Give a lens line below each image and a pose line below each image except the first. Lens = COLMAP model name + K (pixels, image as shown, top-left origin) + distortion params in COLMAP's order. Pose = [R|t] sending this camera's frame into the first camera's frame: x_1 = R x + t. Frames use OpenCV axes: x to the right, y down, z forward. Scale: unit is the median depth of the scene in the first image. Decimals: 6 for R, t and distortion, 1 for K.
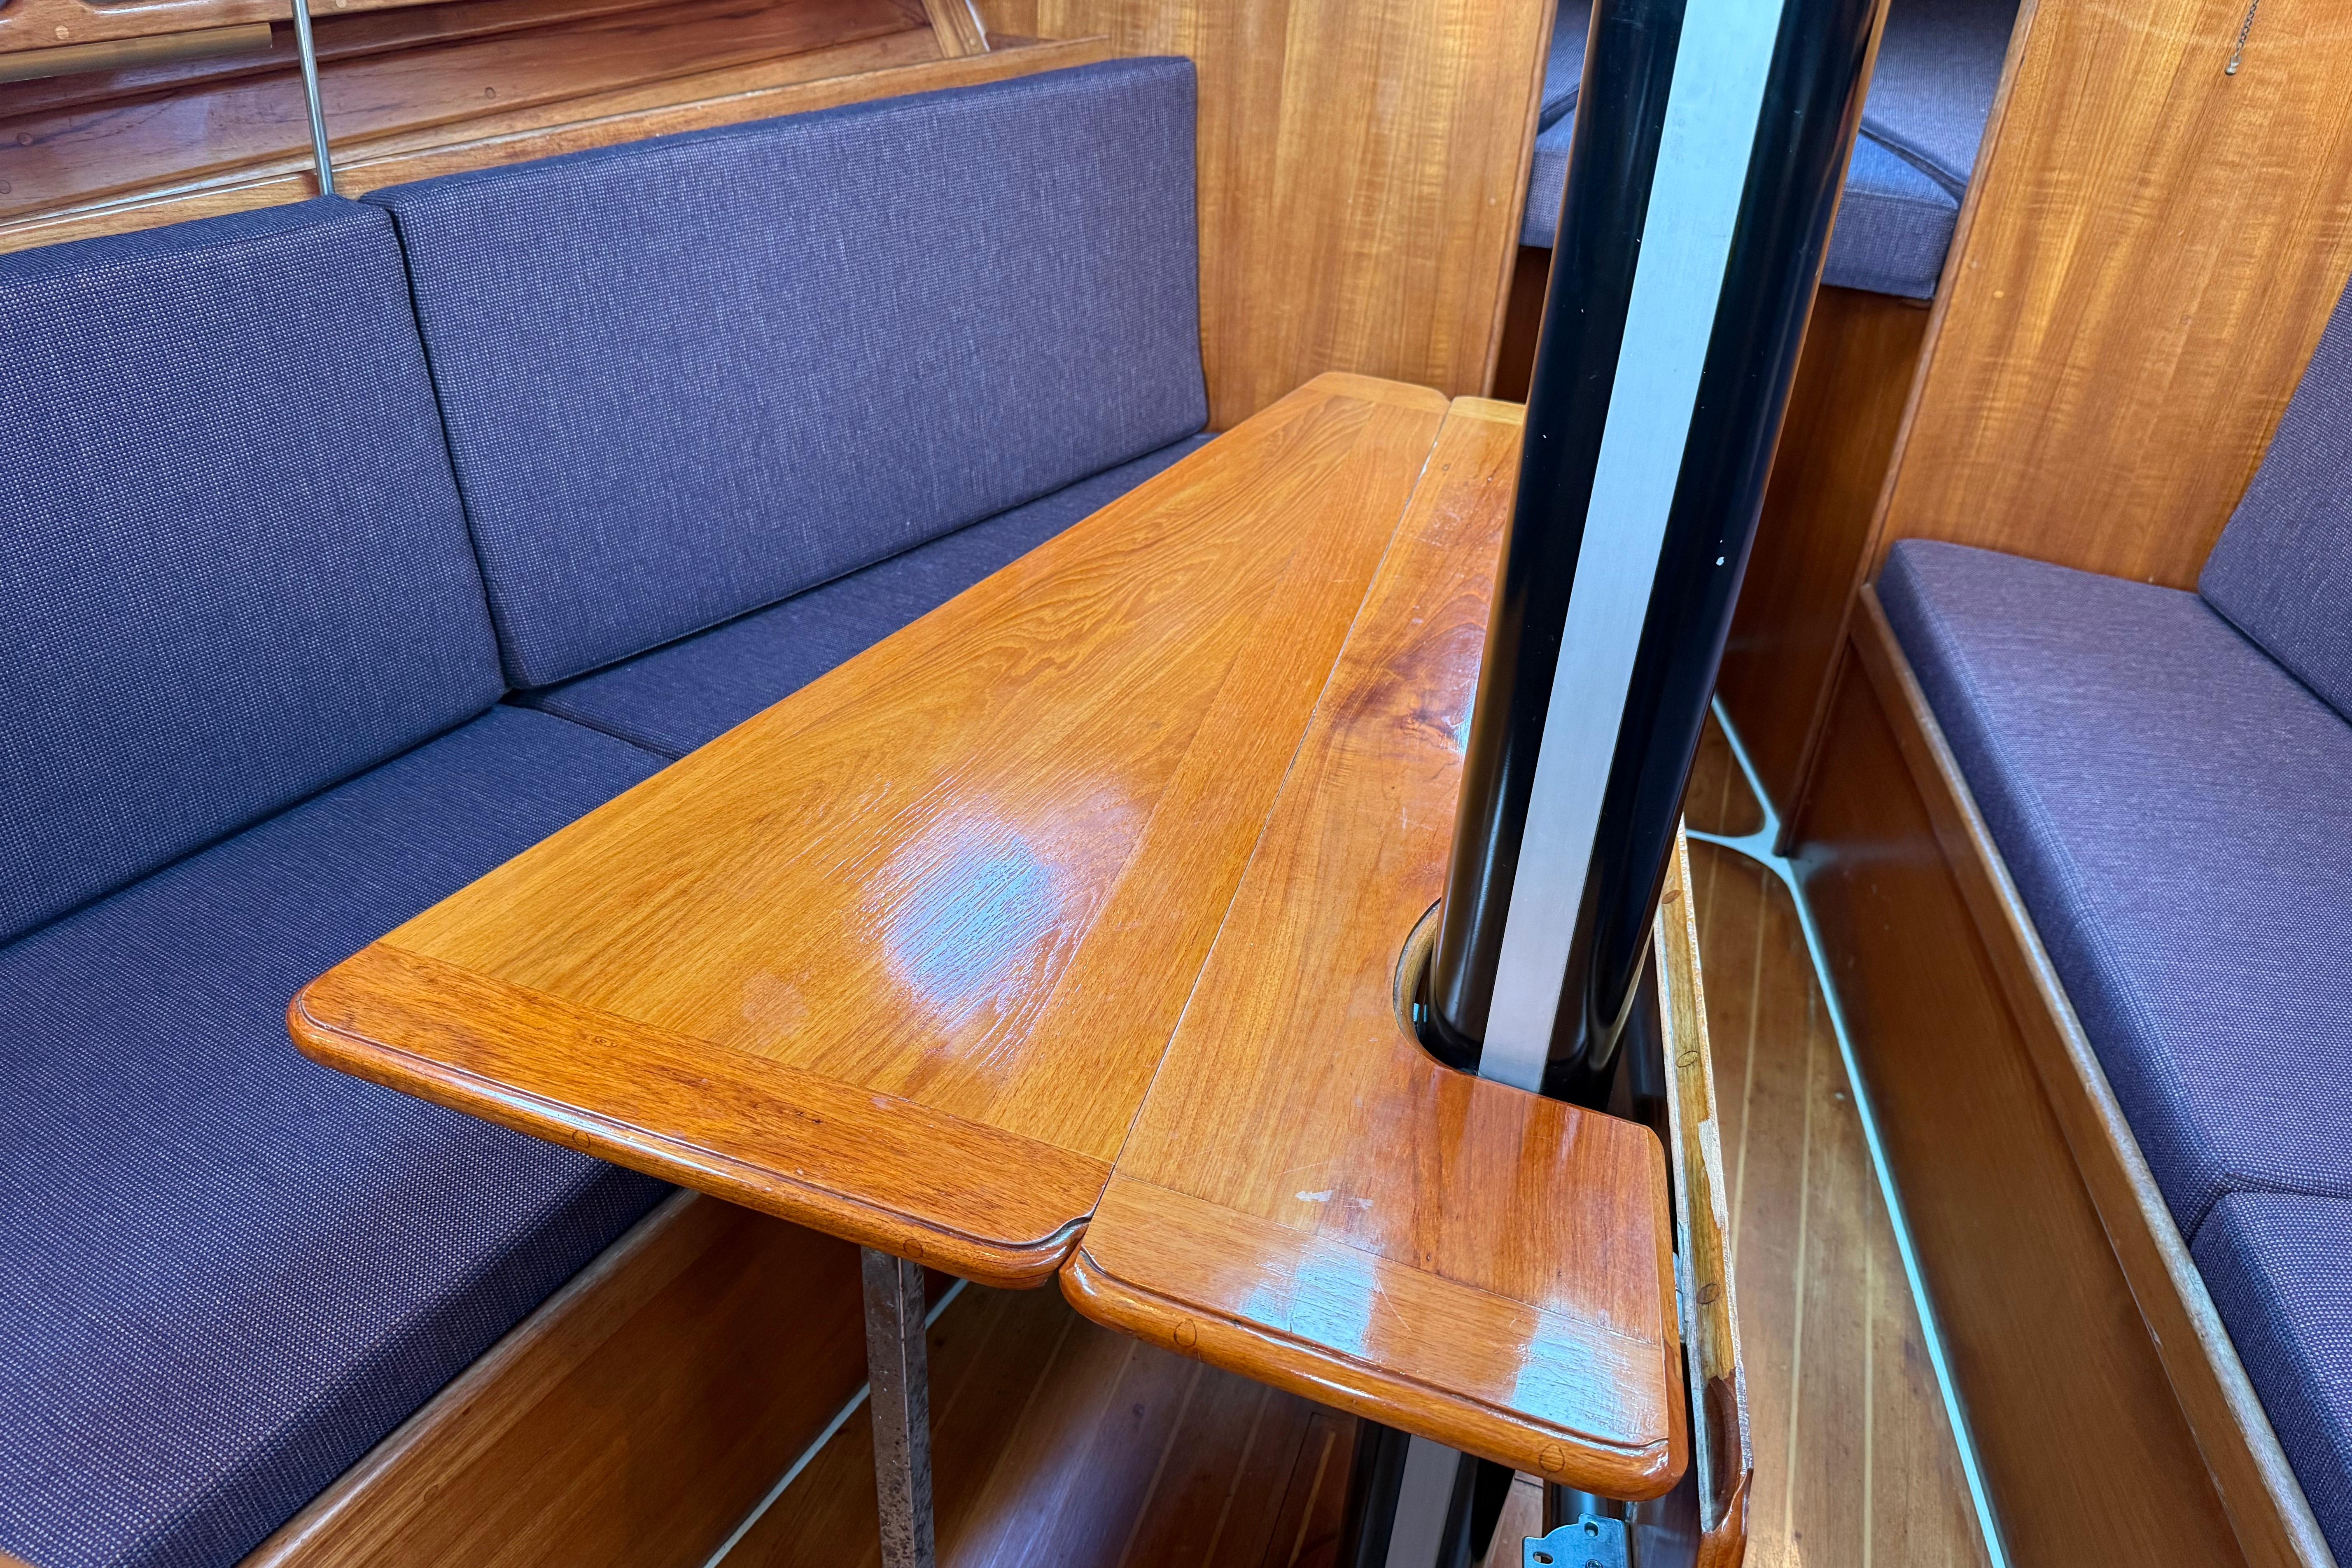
lens RADIAL K [[1678.1, 0, 1187.5], [0, 1678.1, 767.6], [0, 0, 1]] dist [0.066597, -0.091171]
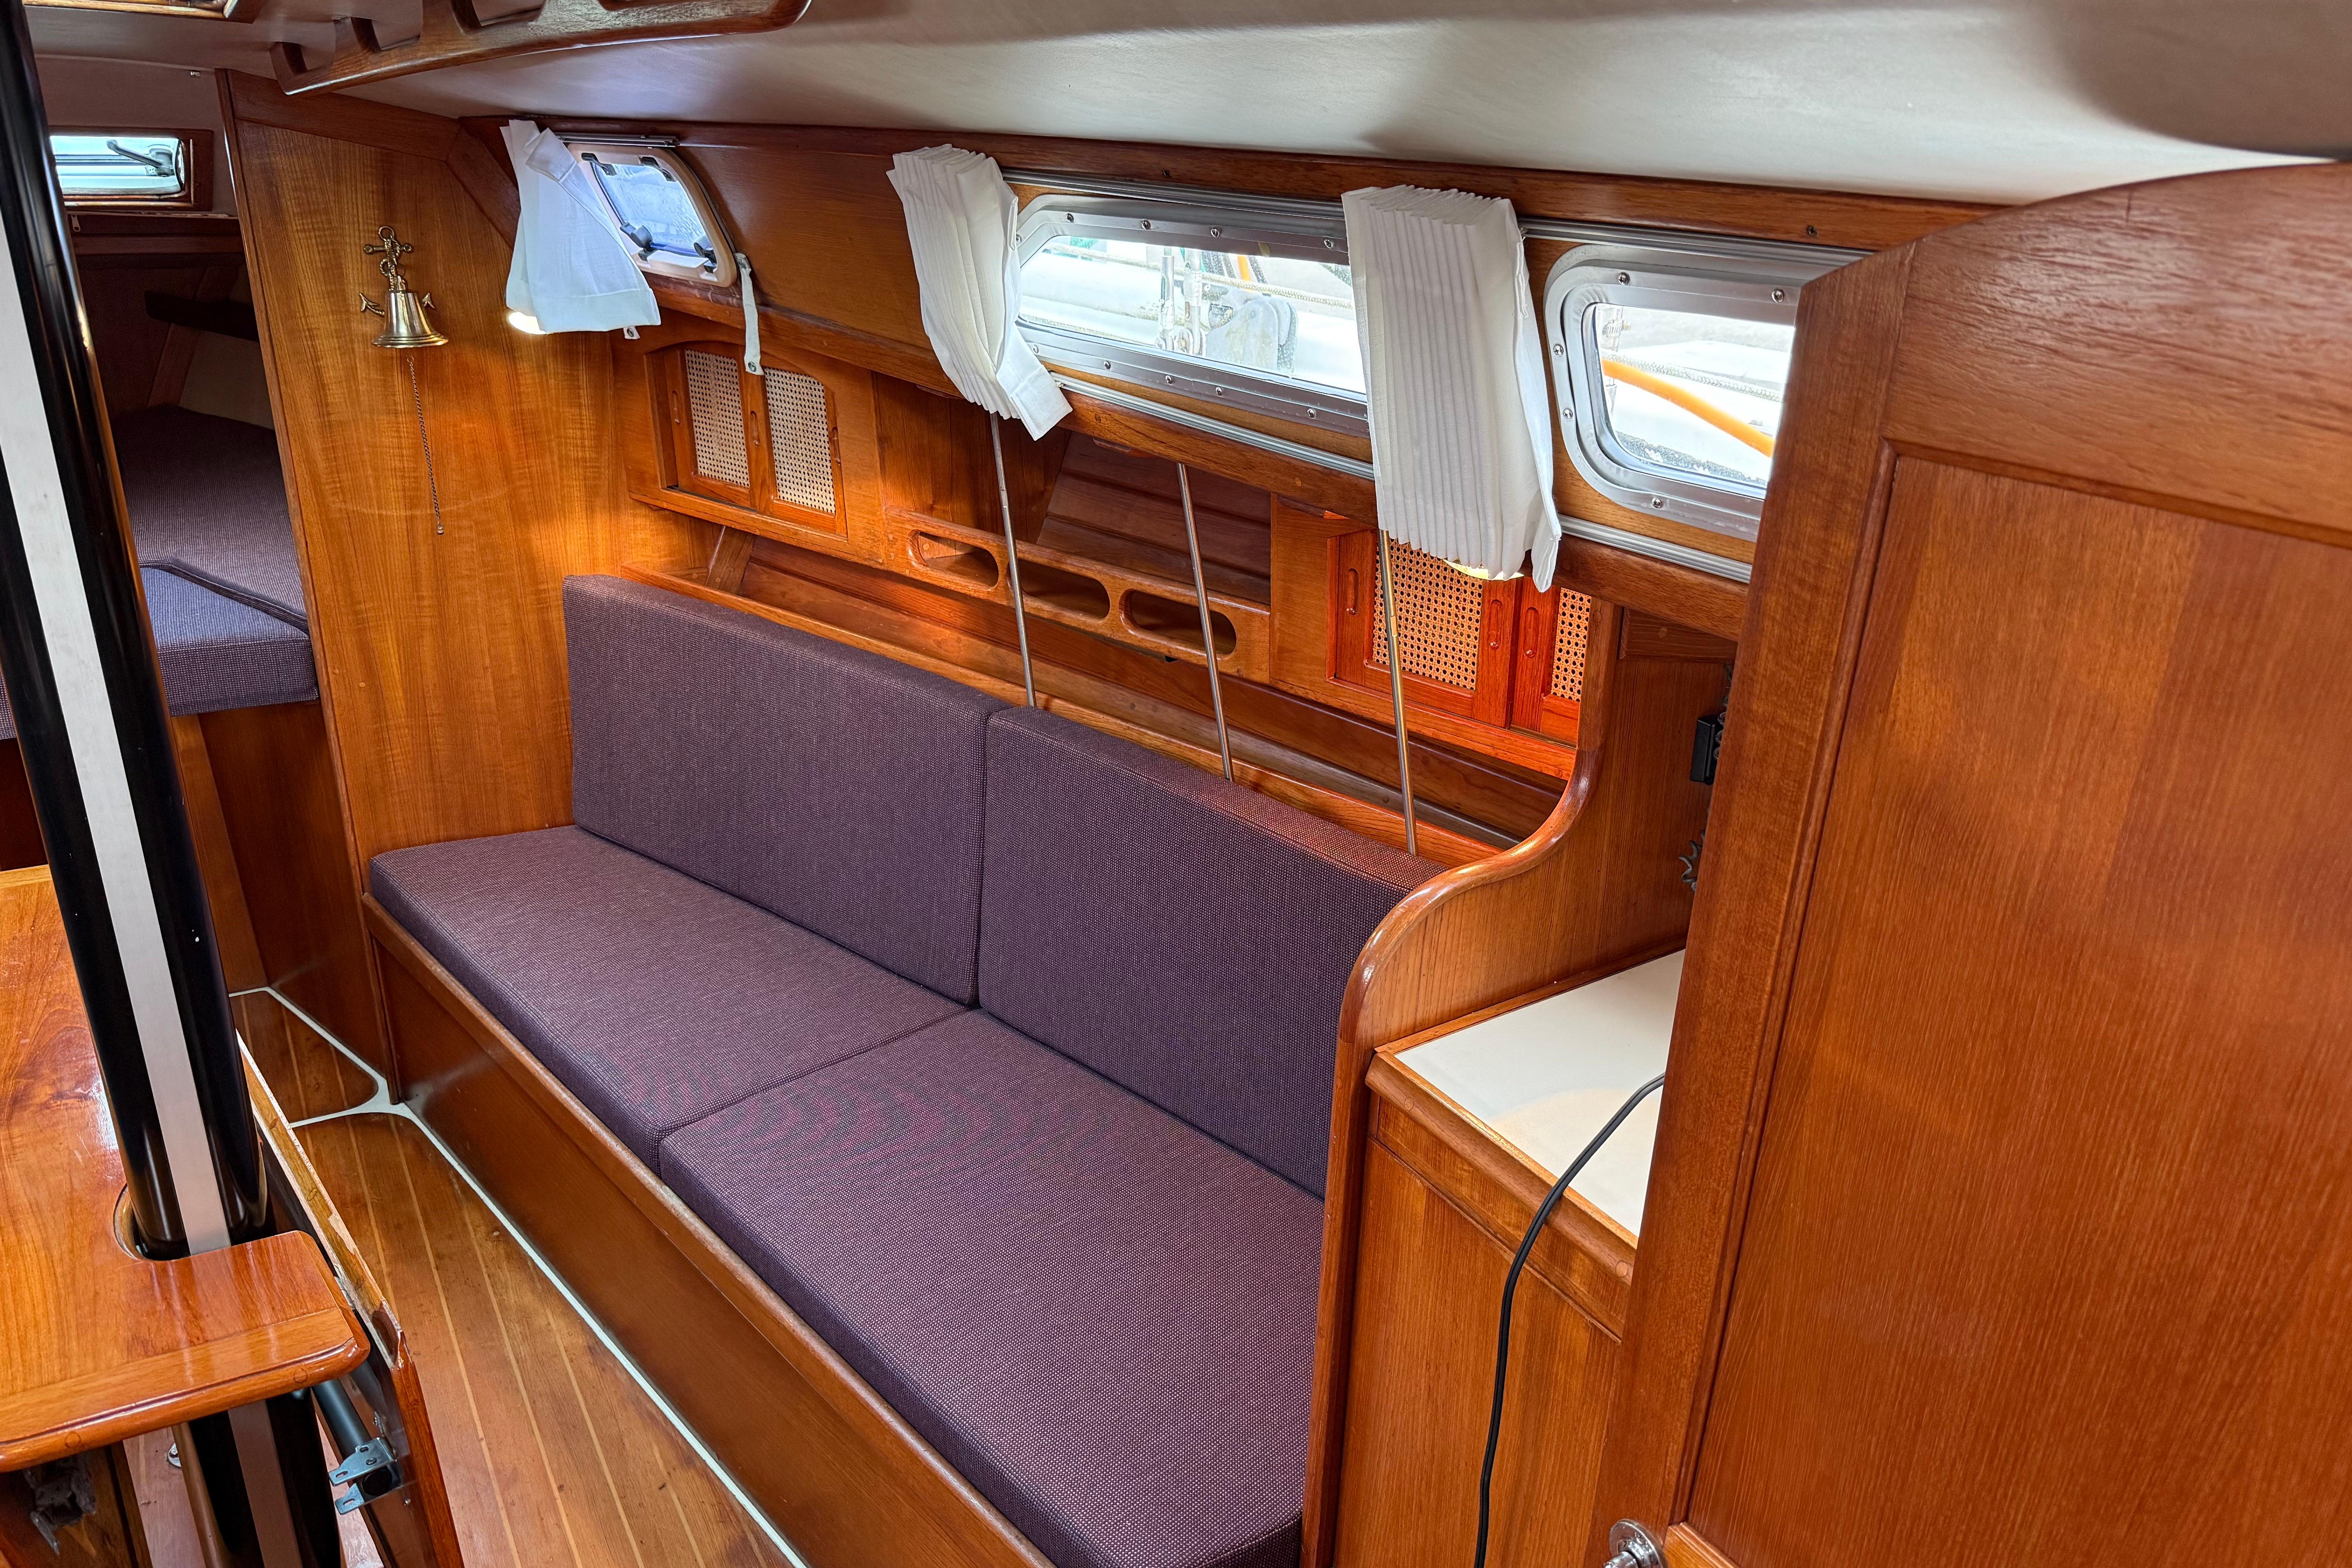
lens RADIAL K [[1678.1, 0, 1189.5], [0, 1678.1, 797.3], [0, 0, 1]] dist [0.066597, -0.091171]
pose [[0.649536, -0.316276, 0.691427, -0.106232], [0.410022, 0.911522, 0.031773, 0.058693], [-0.640301, 0.262863, 0.721747, -0.506500]]
